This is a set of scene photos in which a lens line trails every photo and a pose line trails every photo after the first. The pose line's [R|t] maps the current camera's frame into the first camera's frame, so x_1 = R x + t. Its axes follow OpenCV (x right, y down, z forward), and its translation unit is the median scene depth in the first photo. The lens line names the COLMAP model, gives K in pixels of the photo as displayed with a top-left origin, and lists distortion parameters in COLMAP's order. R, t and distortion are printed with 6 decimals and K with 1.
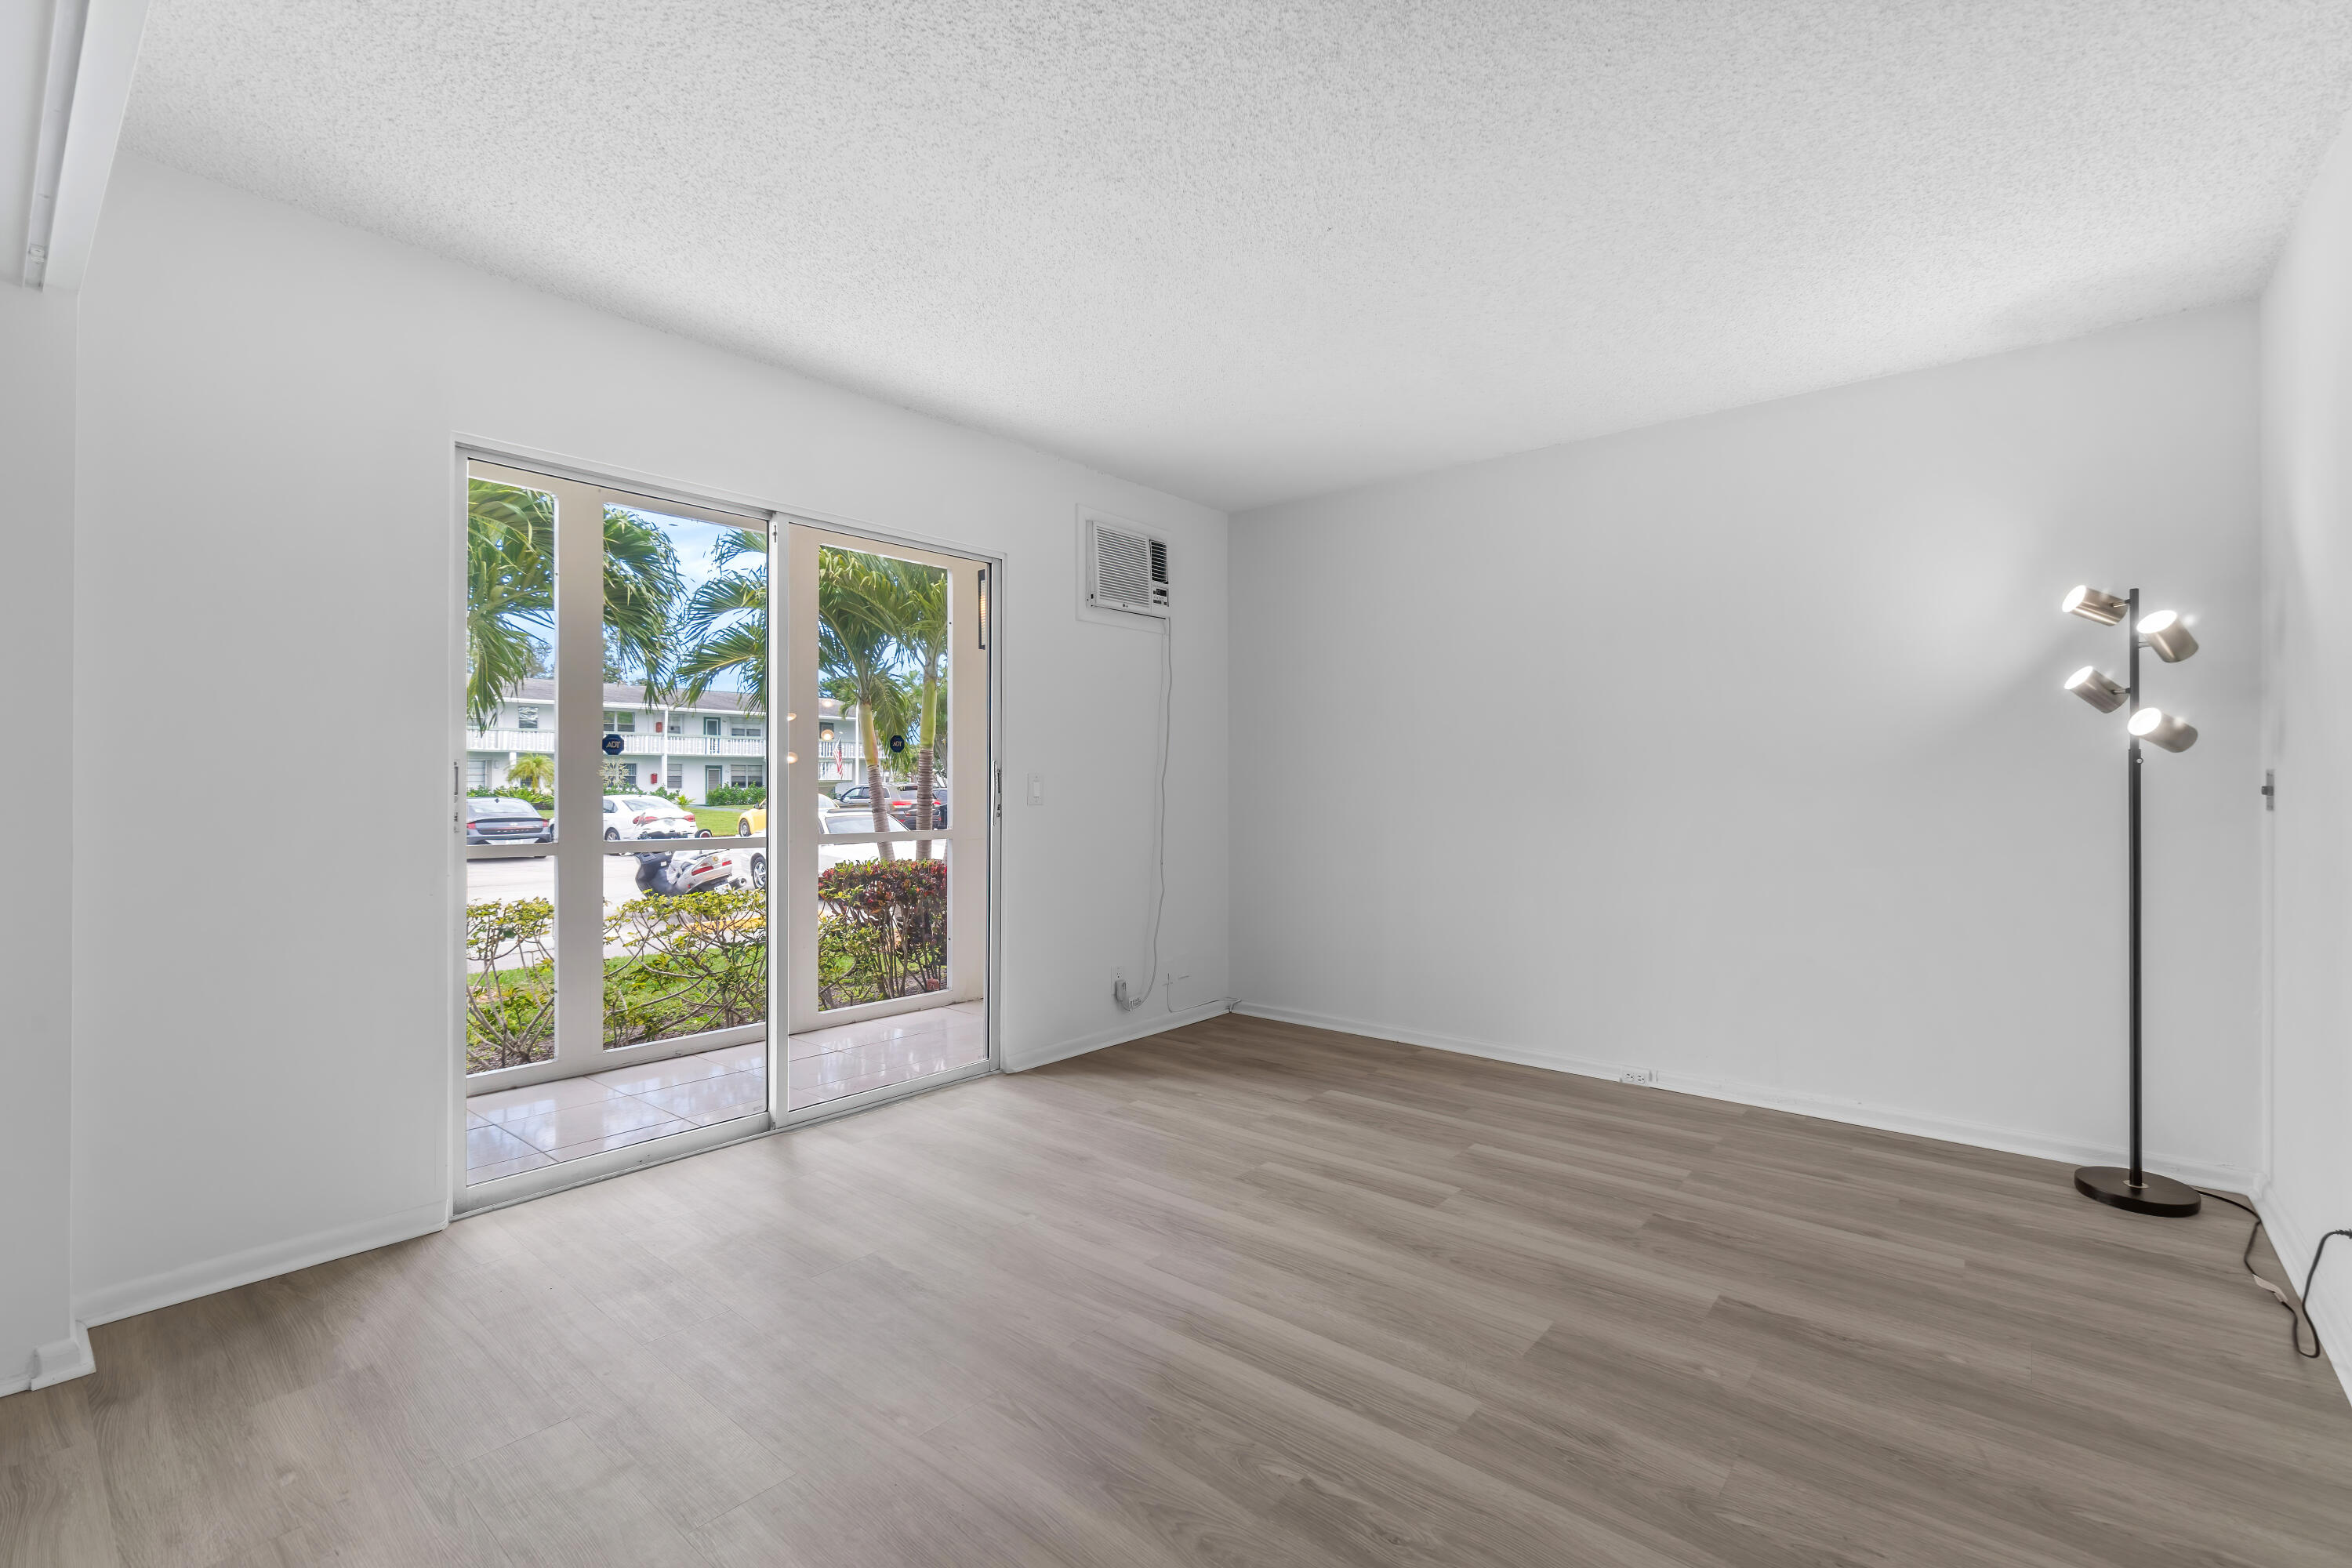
lens RADIAL K [[1019.4, 0, 1180.8], [0, 1019.4, 792.2], [0, 0, 1]] dist [0.019317, -0.000244]
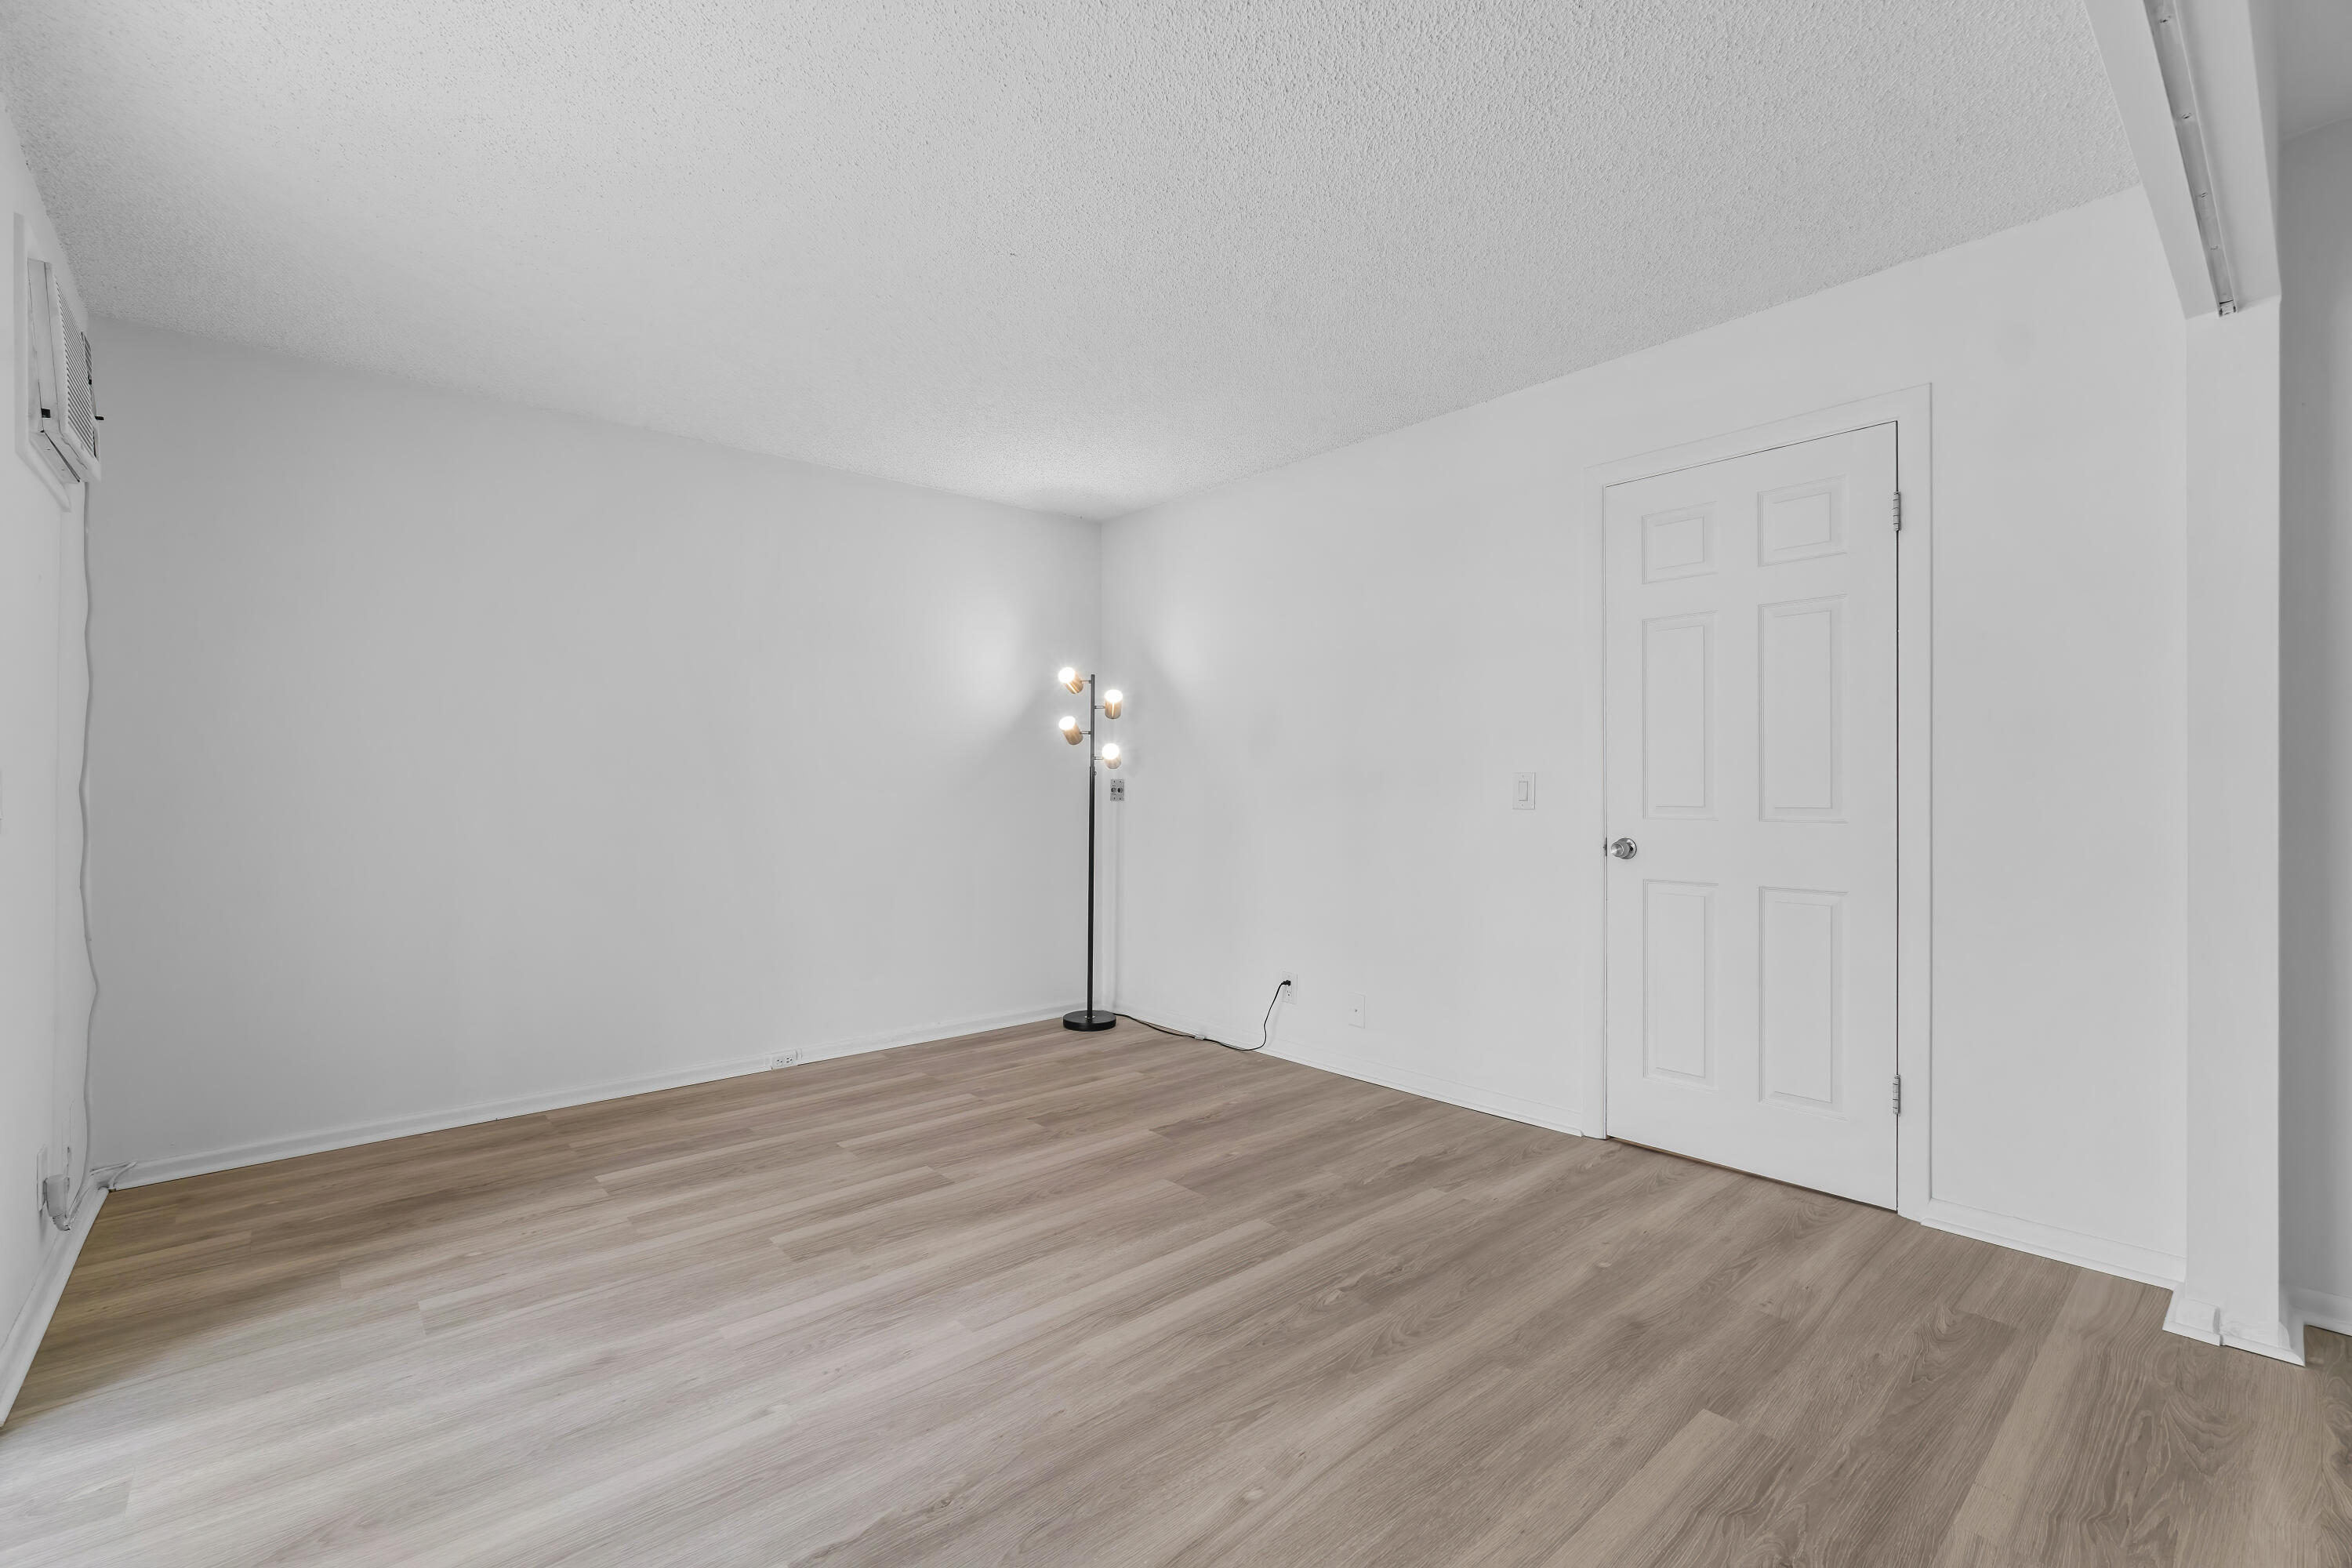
lens RADIAL K [[1019.4, 0, 1180.8], [0, 1019.4, 792.2], [0, 0, 1]] dist [0.019317, -0.000244]
pose [[0.144216, 0.002420, 0.989543, -0.750459], [0.003736, 0.999989, -0.002990, 0.007116], [-0.989539, 0.004128, 0.144205, 0.604394]]
